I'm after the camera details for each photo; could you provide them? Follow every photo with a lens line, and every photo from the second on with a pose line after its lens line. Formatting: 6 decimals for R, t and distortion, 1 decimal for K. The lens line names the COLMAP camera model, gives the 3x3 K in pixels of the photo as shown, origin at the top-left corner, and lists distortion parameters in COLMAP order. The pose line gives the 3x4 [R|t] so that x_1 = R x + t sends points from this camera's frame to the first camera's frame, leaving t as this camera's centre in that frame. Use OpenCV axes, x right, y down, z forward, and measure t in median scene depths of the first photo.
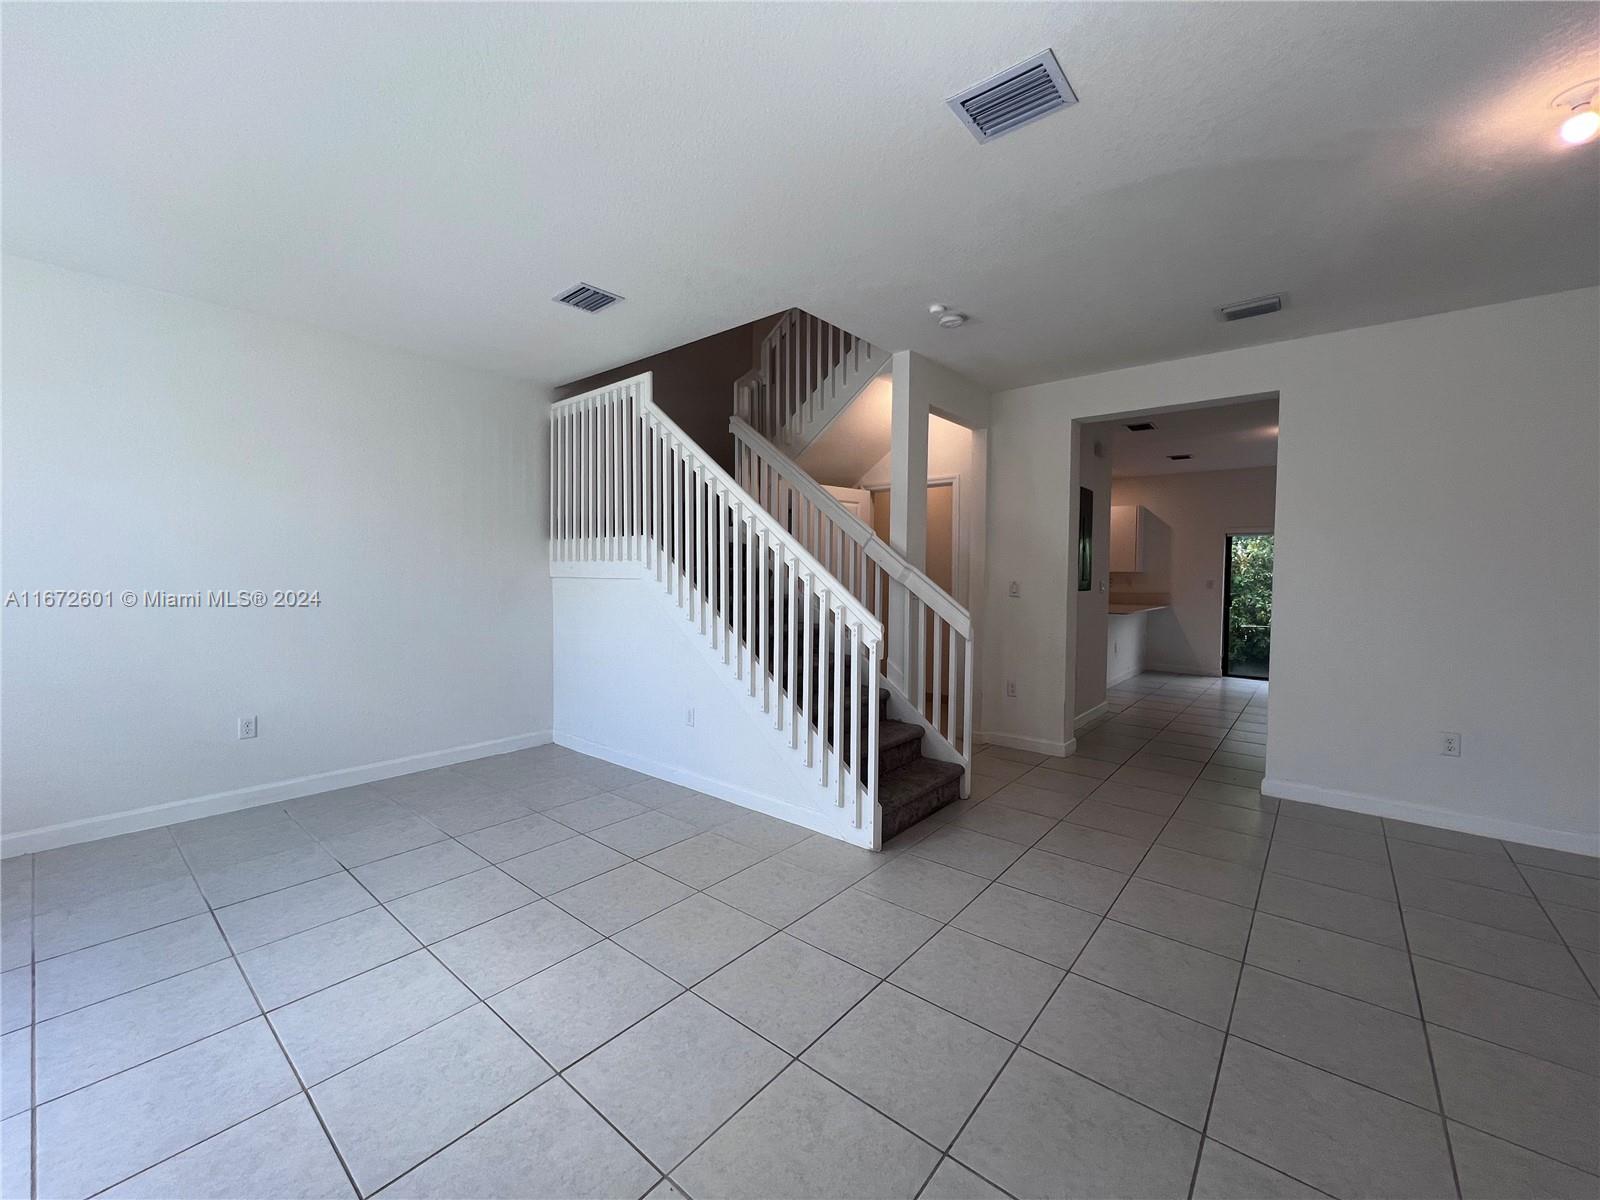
lens RADIAL K [[639.3, 0, 797.8], [0, 639.3, 593.7], [0, 0, 1]] dist [-0.001002, -0.000674]
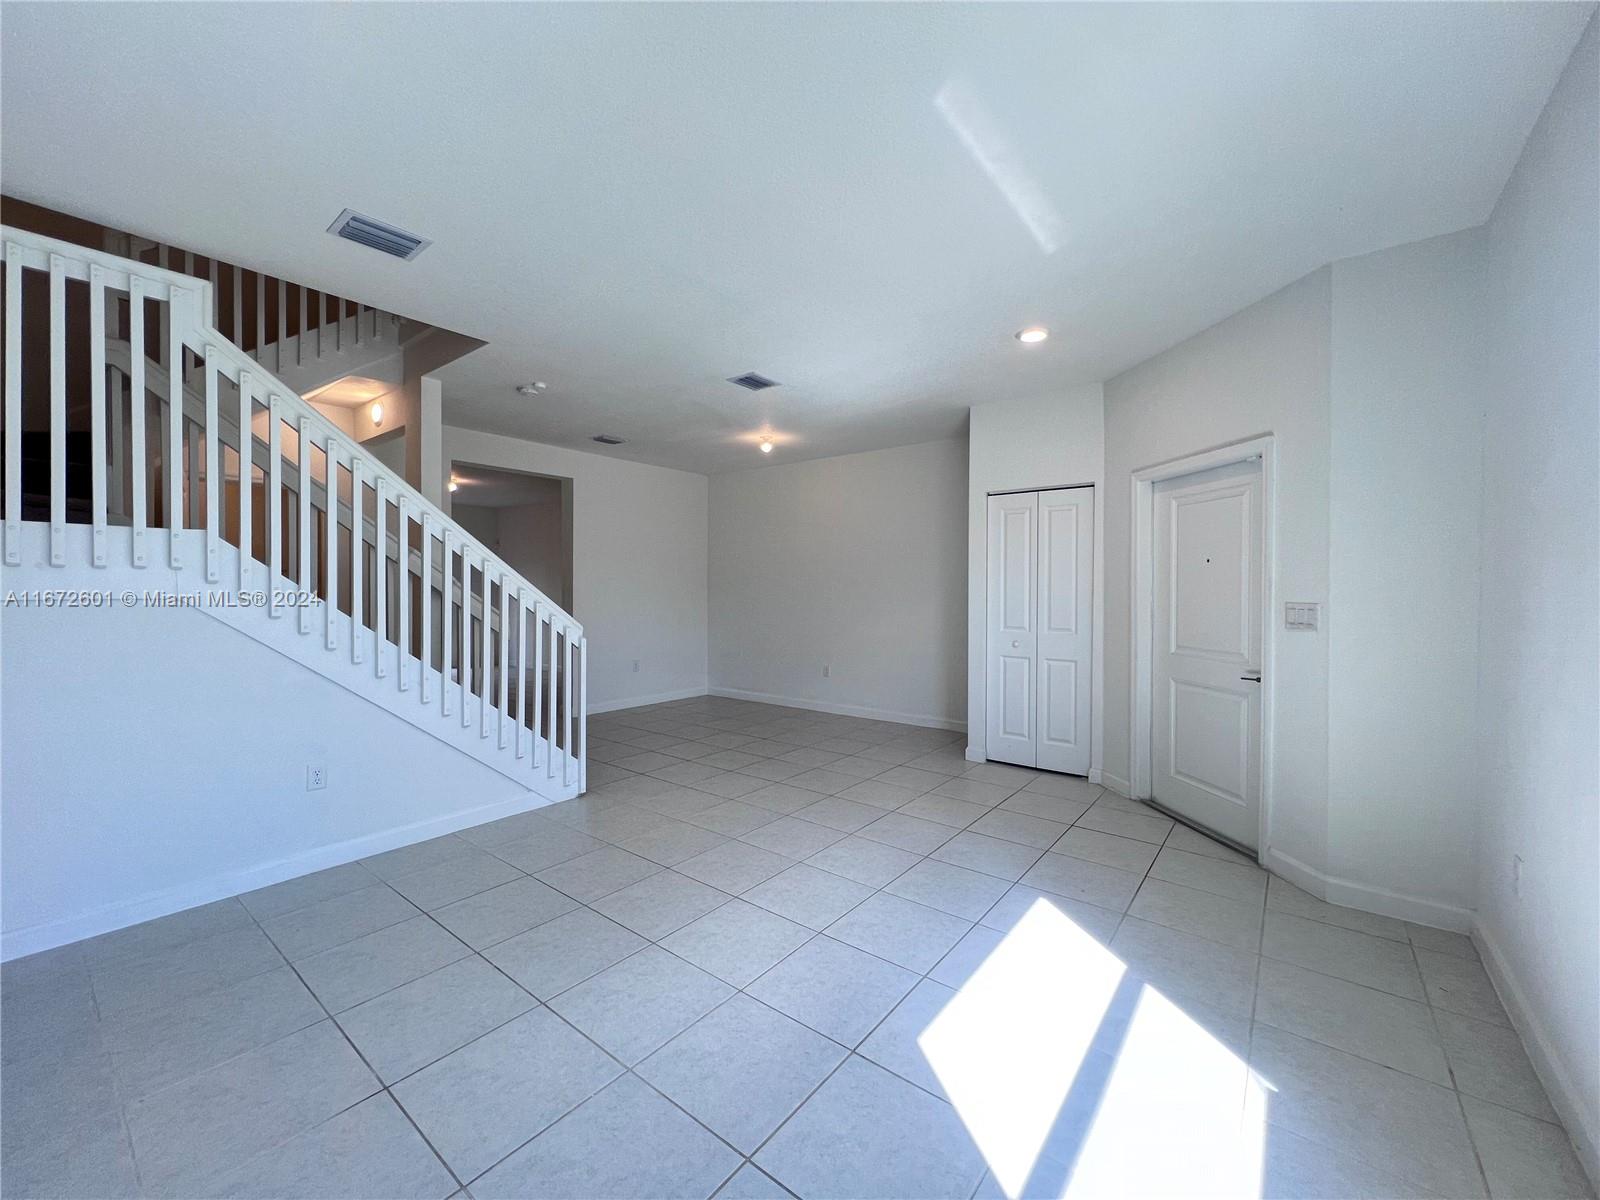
lens RADIAL K [[635.9, 0, 795.5], [0, 635.9, 594.4], [0, 0, 1]] dist [-0.002074, -0.000320]
pose [[-0.020342, -0.019169, 0.999609, -0.926217], [0.031507, 0.999307, 0.019804, -0.023232], [-0.999297, 0.031898, -0.019724, 0.433192]]
